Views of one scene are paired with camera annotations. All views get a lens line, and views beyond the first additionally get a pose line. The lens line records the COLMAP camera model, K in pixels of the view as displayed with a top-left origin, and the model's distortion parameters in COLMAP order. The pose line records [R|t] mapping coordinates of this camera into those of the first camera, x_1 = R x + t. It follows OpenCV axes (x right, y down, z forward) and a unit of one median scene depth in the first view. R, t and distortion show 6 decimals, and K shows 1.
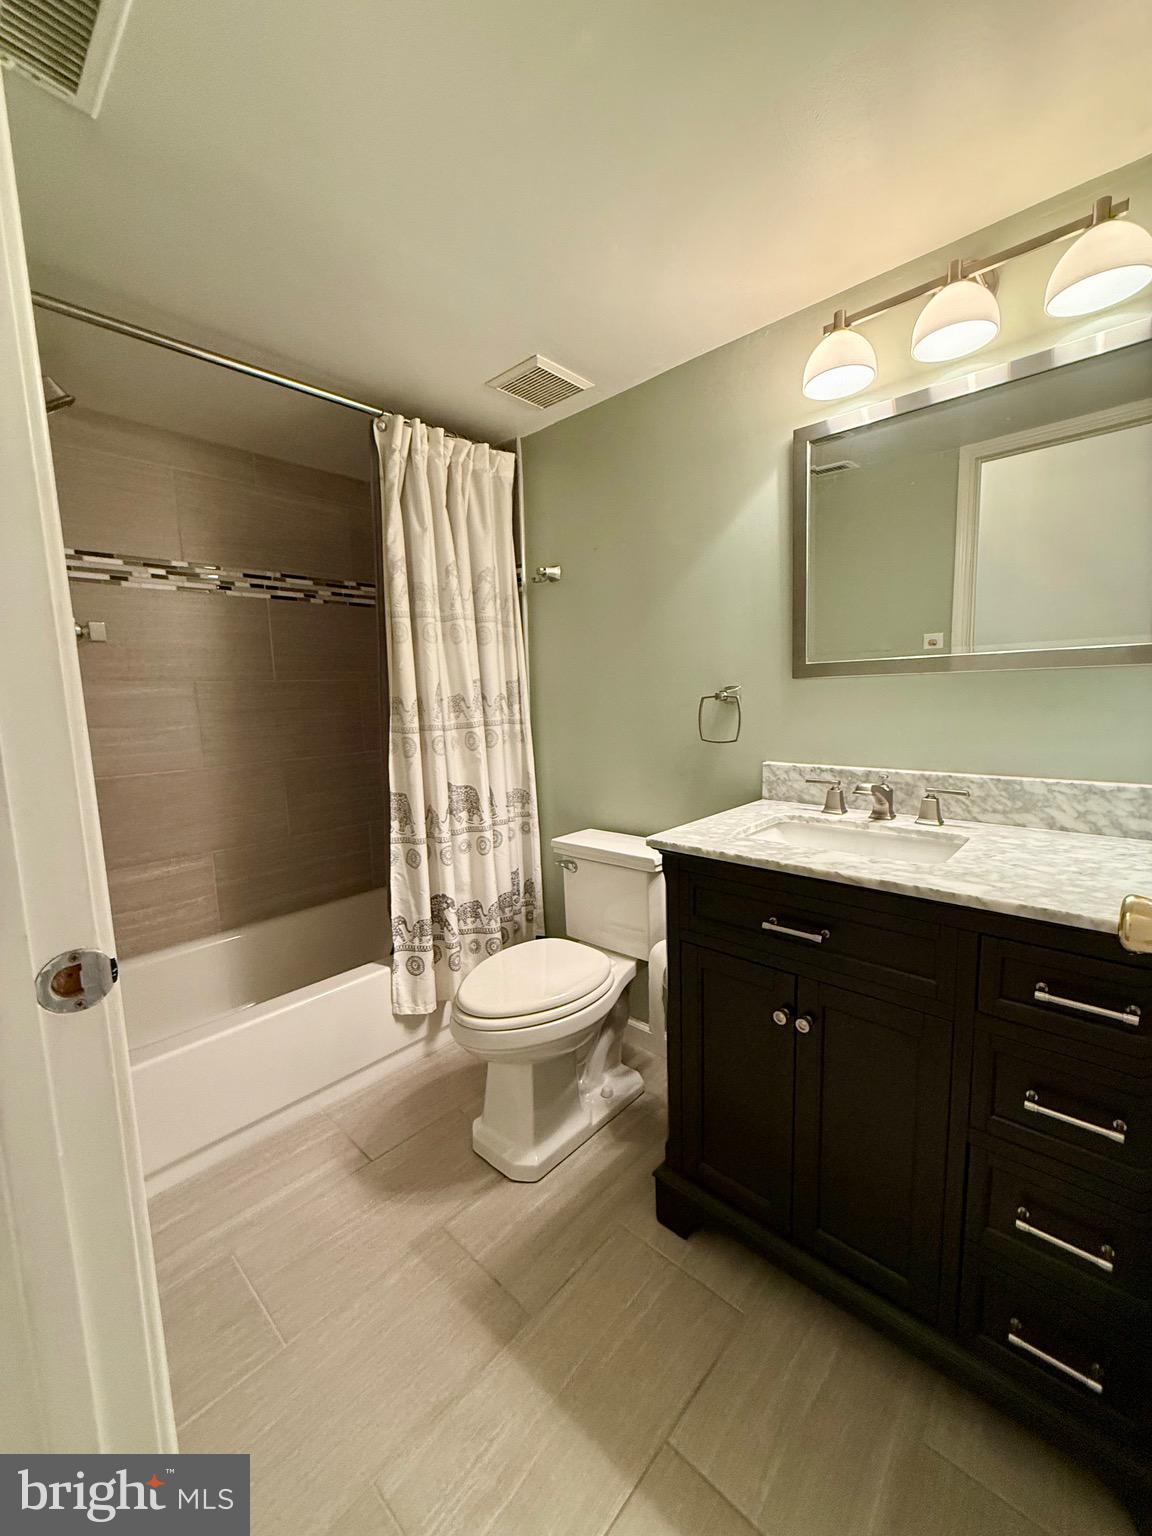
lens RADIAL K [[612.6, 0, 575.6], [0, 612.6, 768.7], [0, 0, 1]] dist [-0.003691, 0.000842]
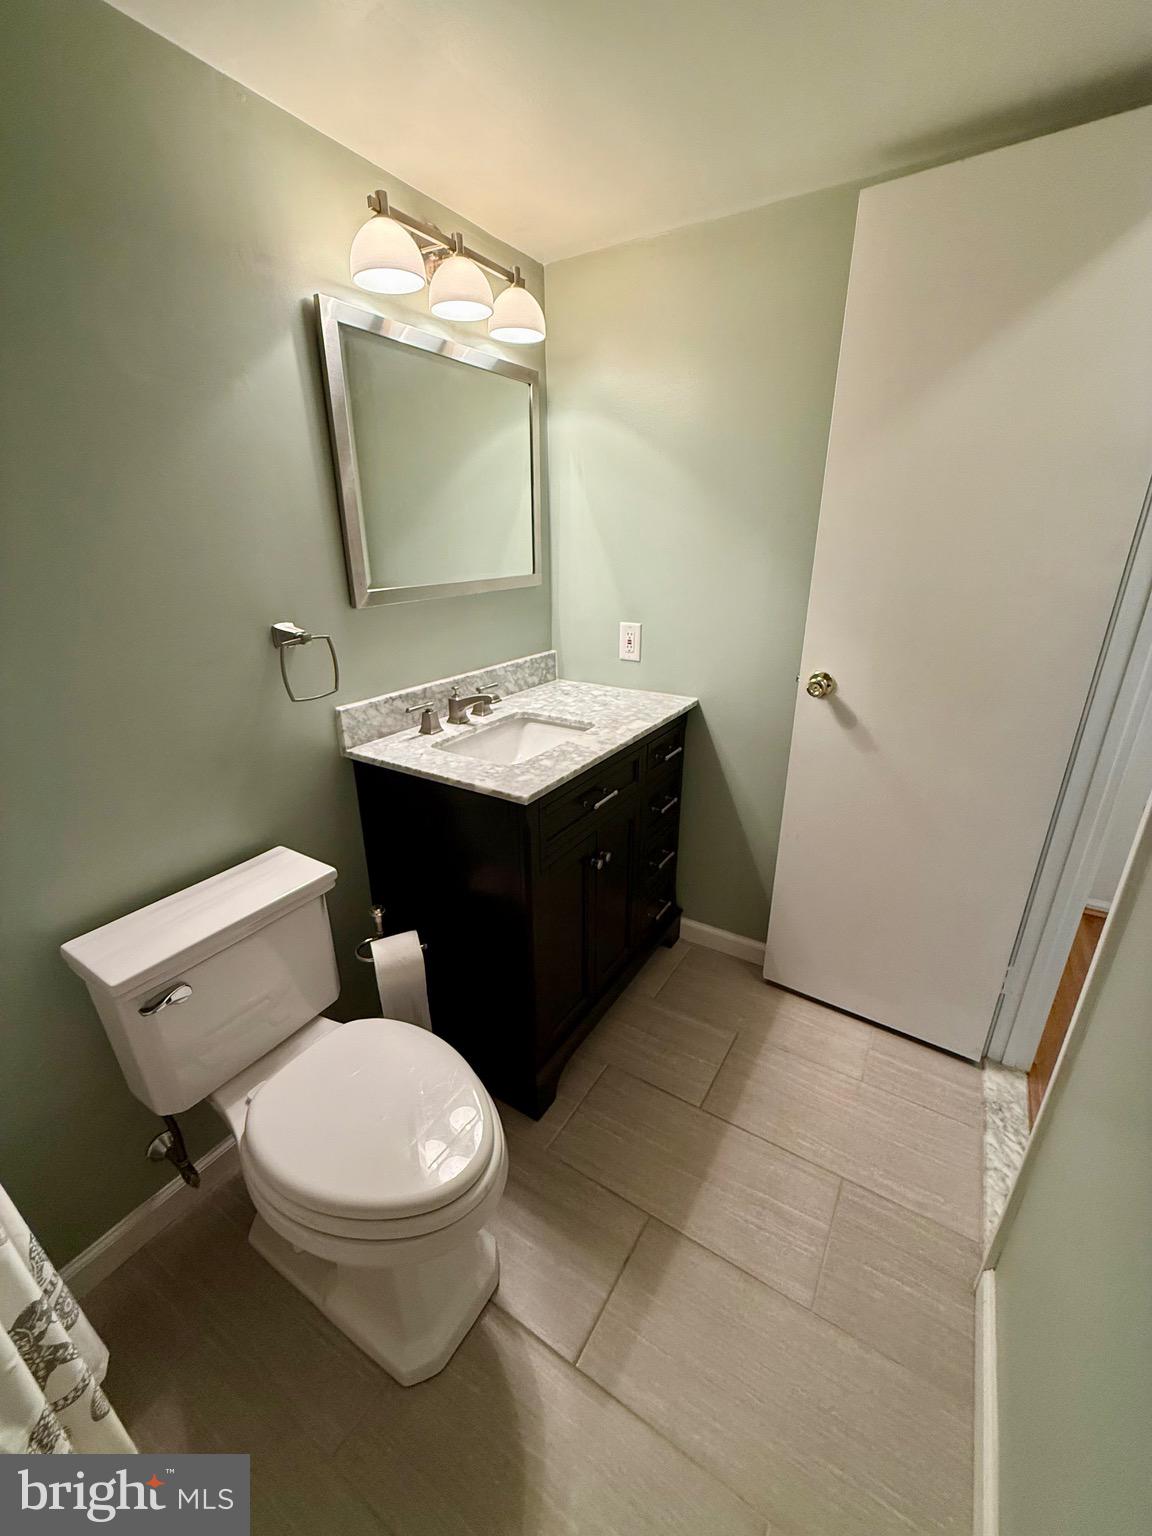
lens RADIAL K [[612.6, 0, 578.2], [0, 612.6, 769.1], [0, 0, 1]] dist [-0.003691, 0.000842]
pose [[-0.184596, -0.322669, 0.928337, -0.829228], [0.133034, 0.927673, 0.348892, -0.266665], [-0.973769, 0.187904, -0.128319, 1.131073]]
